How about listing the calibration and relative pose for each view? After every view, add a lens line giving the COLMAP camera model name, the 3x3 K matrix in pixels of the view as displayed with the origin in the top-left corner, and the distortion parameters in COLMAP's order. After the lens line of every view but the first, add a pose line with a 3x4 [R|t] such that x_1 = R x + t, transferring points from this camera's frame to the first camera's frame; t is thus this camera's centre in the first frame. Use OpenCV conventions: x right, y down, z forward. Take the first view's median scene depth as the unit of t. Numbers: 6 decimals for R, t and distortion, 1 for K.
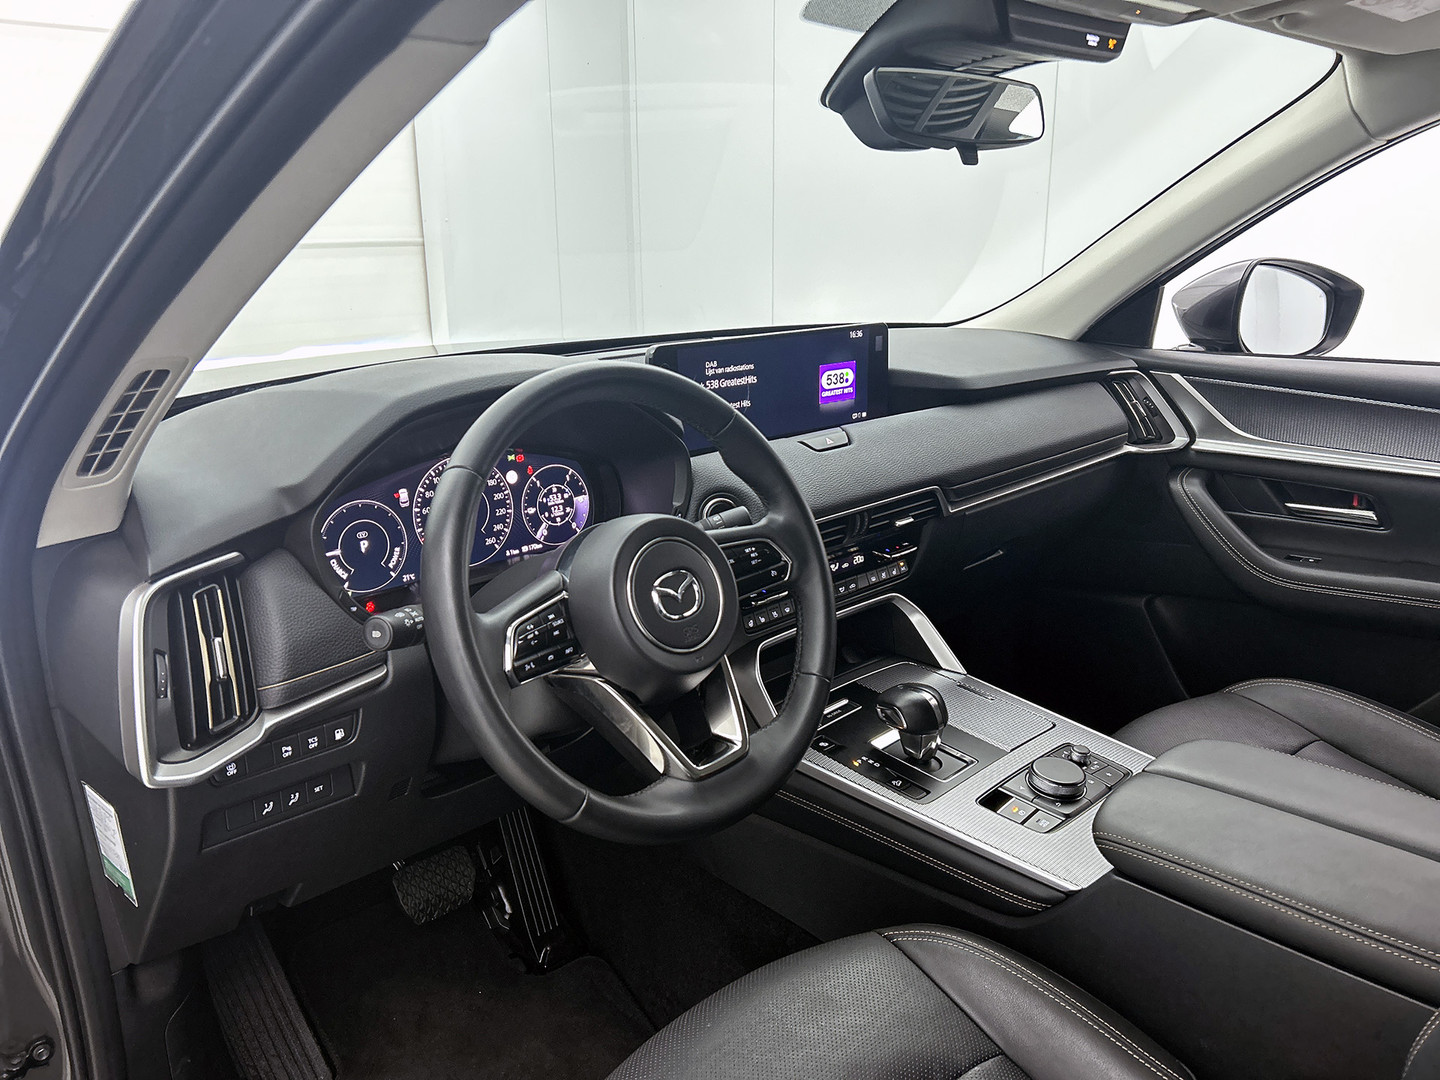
lens RADIAL K [[1091.3, 0, 734.9], [0, 1091.3, 552.1], [0, 0, 1]] dist [0.052953, -0.070966]
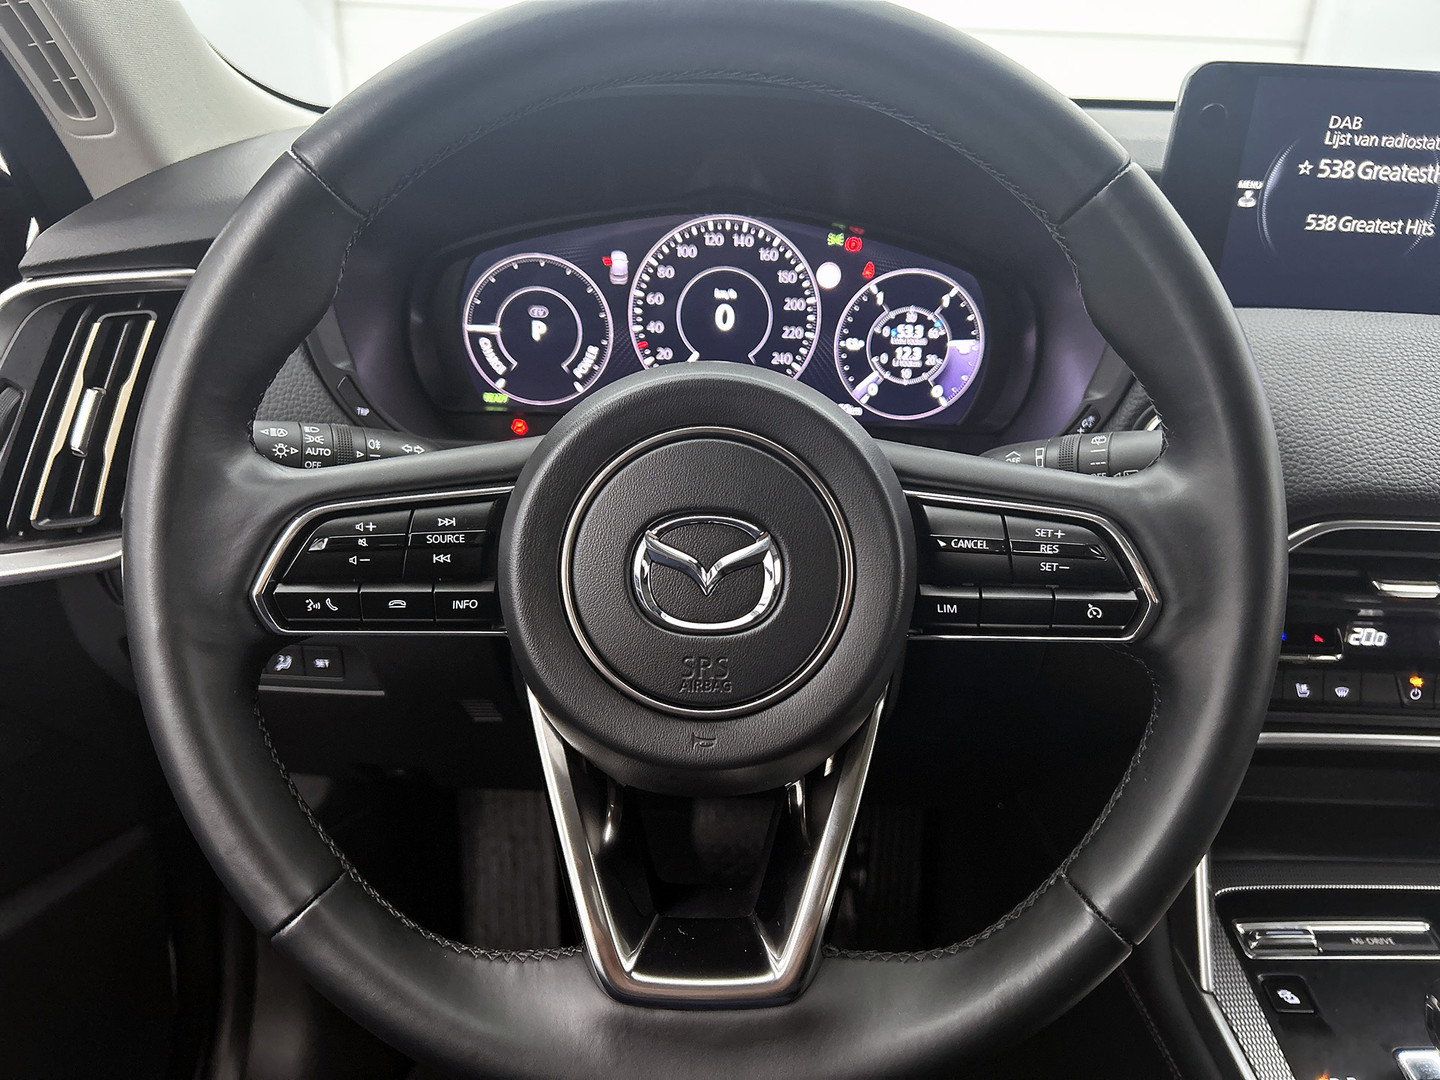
lens RADIAL K [[1091.3, 0, 724.5], [0, 1091.3, 536.9], [0, 0, 1]] dist [0.052953, -0.070966]
pose [[0.709996, 0.323438, -0.625535, 0.149548], [-0.246496, 0.946234, 0.209479, -0.045790], [0.659655, 0.005463, 0.751548, 0.538233]]
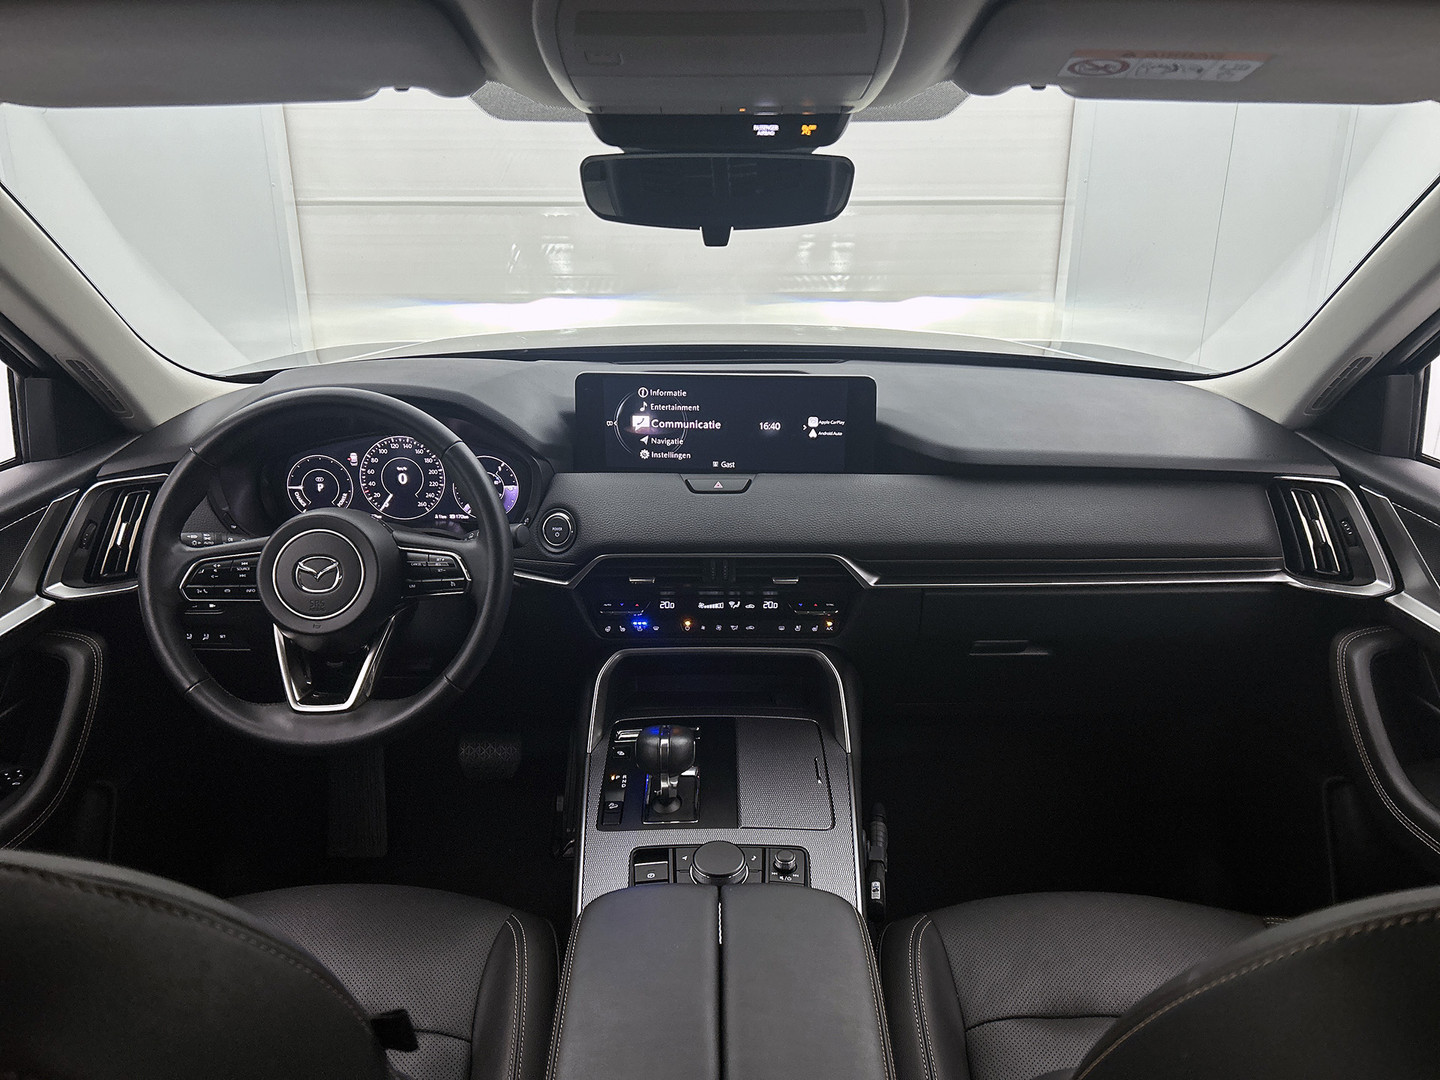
lens RADIAL K [[1091.3, 0, 724.6], [0, 1091.3, 539.2], [0, 0, 1]] dist [0.052953, -0.070966]
pose [[0.719360, 0.246970, -0.649252, 0.872877], [-0.211674, 0.968146, 0.133743, -0.215576], [0.661601, 0.041220, 0.748722, 0.257229]]
